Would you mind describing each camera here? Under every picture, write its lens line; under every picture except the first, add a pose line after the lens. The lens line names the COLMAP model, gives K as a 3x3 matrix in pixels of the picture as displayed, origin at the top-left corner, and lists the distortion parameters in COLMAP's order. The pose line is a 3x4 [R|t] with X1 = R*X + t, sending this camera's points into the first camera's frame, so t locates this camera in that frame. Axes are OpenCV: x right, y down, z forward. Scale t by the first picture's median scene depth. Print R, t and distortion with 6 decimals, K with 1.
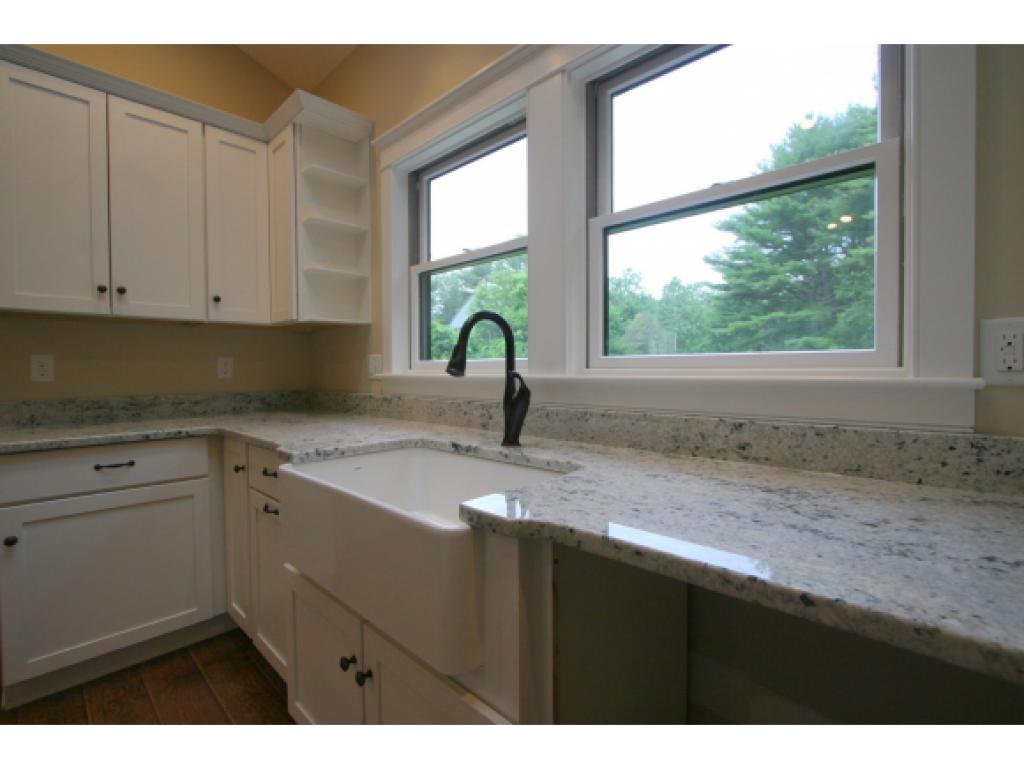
lens RADIAL K [[473.1, 0, 506.9], [0, 473.1, 380.2], [0, 0, 1]] dist [-0.009074, -0.001162]
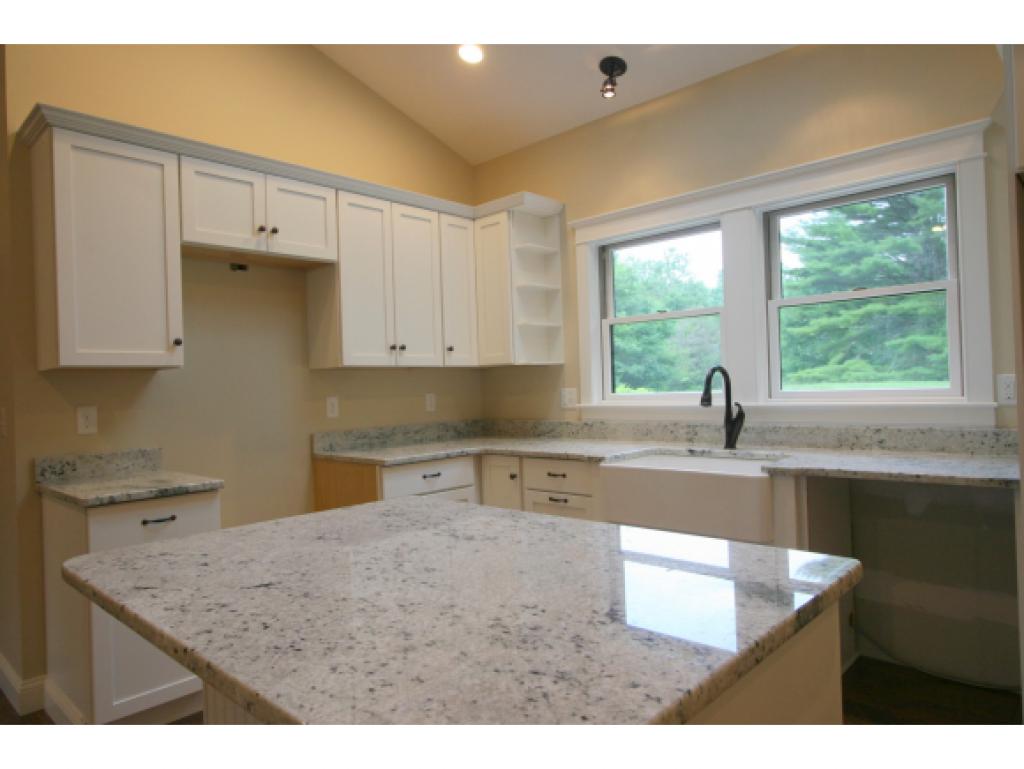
lens RADIAL K [[656.7, 0, 508.6], [0, 656.7, 381.1], [0, 0, 1]] dist [-0.006684, 0.005654]
pose [[0.999584, -0.026692, 0.010894, -0.490136], [0.027027, 0.999127, -0.031841, -0.025759], [-0.010035, 0.032122, 0.999434, -0.777083]]
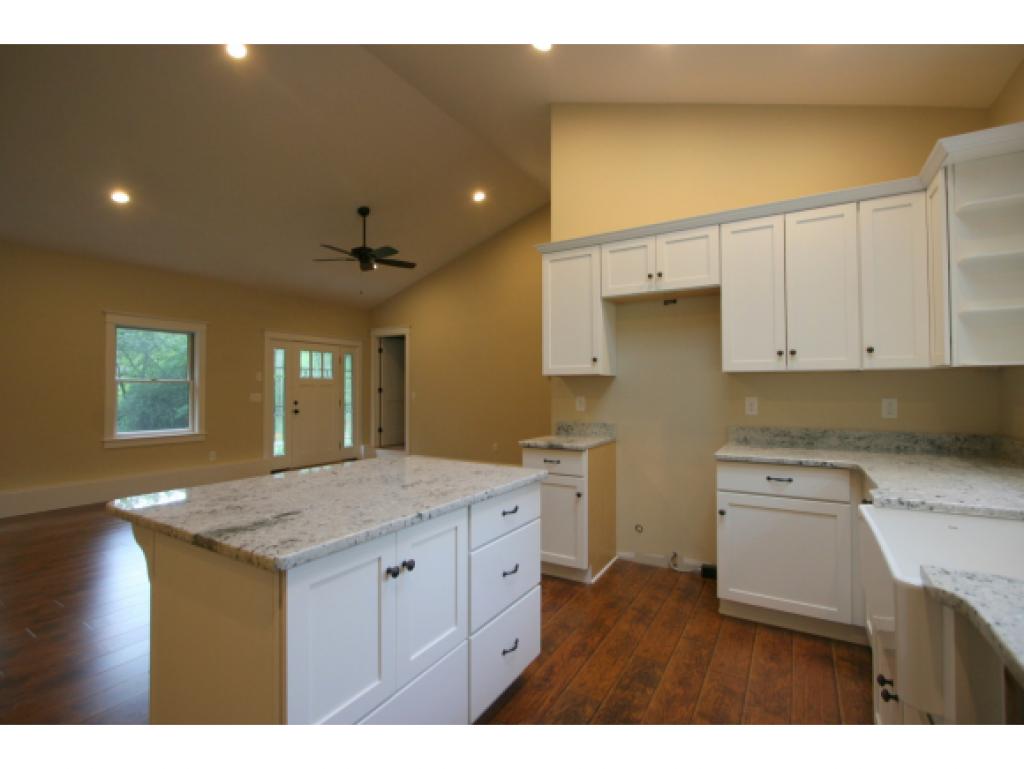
lens RADIAL K [[473.1, 0, 502.9], [0, 473.1, 380.3], [0, 0, 1]] dist [-0.009074, -0.001162]
pose [[0.212558, -0.013339, -0.977057, 0.308438], [-0.024098, 0.999531, -0.018888, -0.056944], [0.976851, 0.027560, 0.212137, -0.105567]]
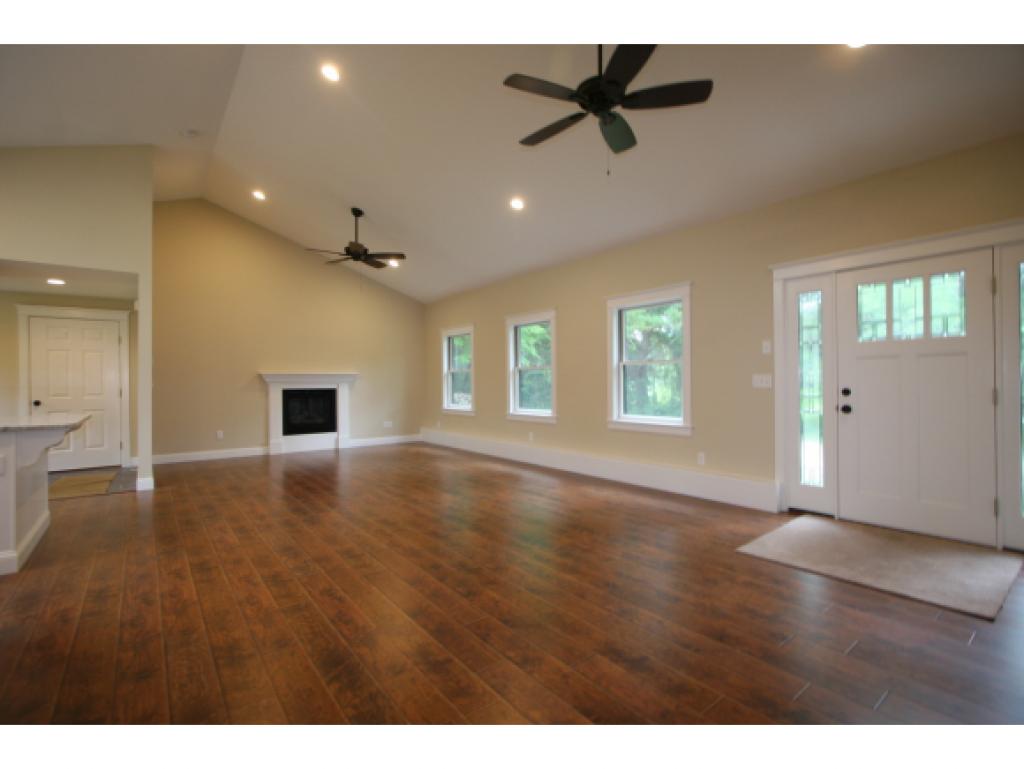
lens RADIAL K [[473.1, 0, 503.3], [0, 473.1, 383.4], [0, 0, 1]] dist [-0.009074, -0.001162]
pose [[-0.988917, 0.013723, 0.147833, -2.427769], [0.017417, 0.999567, 0.023725, -0.015018], [-0.147443, 0.026037, -0.988728, 1.089203]]
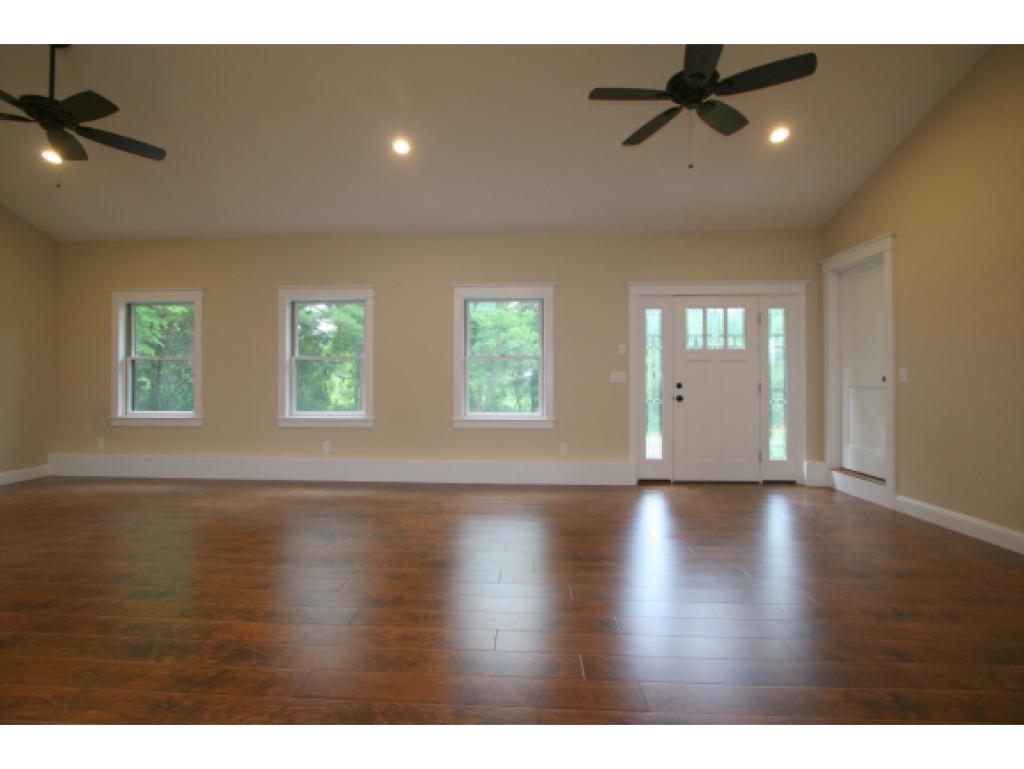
lens RADIAL K [[473.1, 0, 504.2], [0, 473.1, 378.9], [0, 0, 1]] dist [-0.009074, -0.001162]
pose [[-0.753516, 0.002067, -0.657427, -1.198921], [-0.011395, 0.999804, 0.016203, 0.018042], [0.657331, 0.019701, -0.753344, 0.364459]]
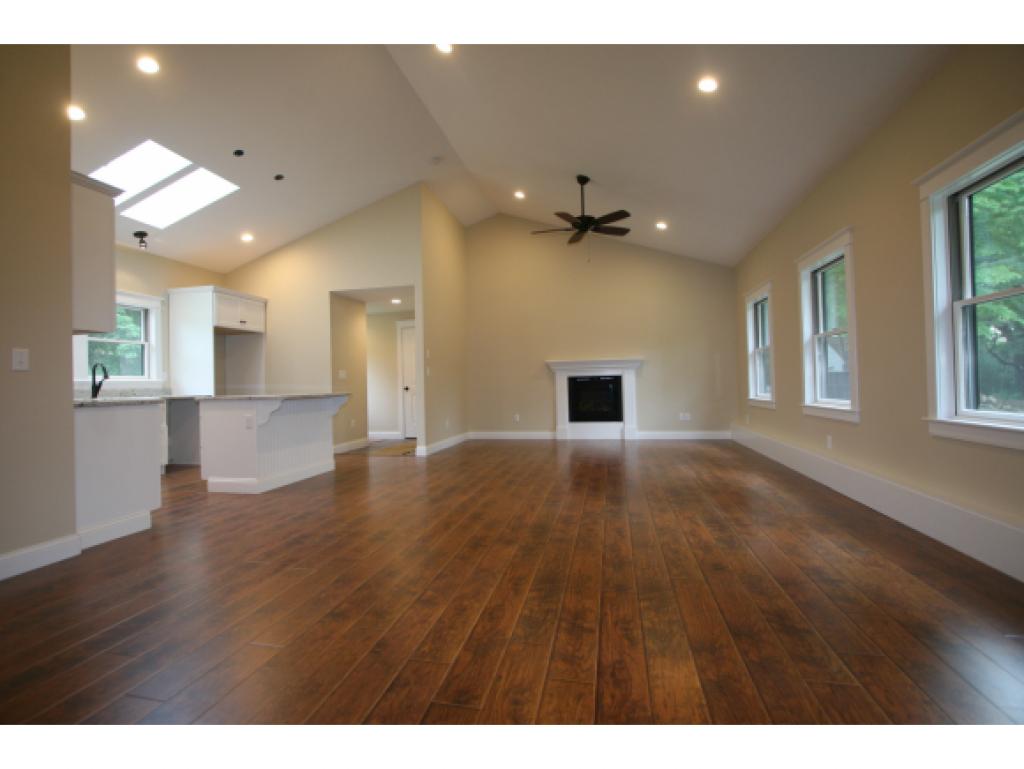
lens RADIAL K [[473.1, 0, 502.6], [0, 473.1, 377.7], [0, 0, 1]] dist [-0.009074, -0.001162]
pose [[-0.517316, 0.032317, 0.855184, -3.141210], [0.047397, 0.998835, -0.009075, 0.103357], [-0.854481, 0.035838, -0.518245, 0.110080]]
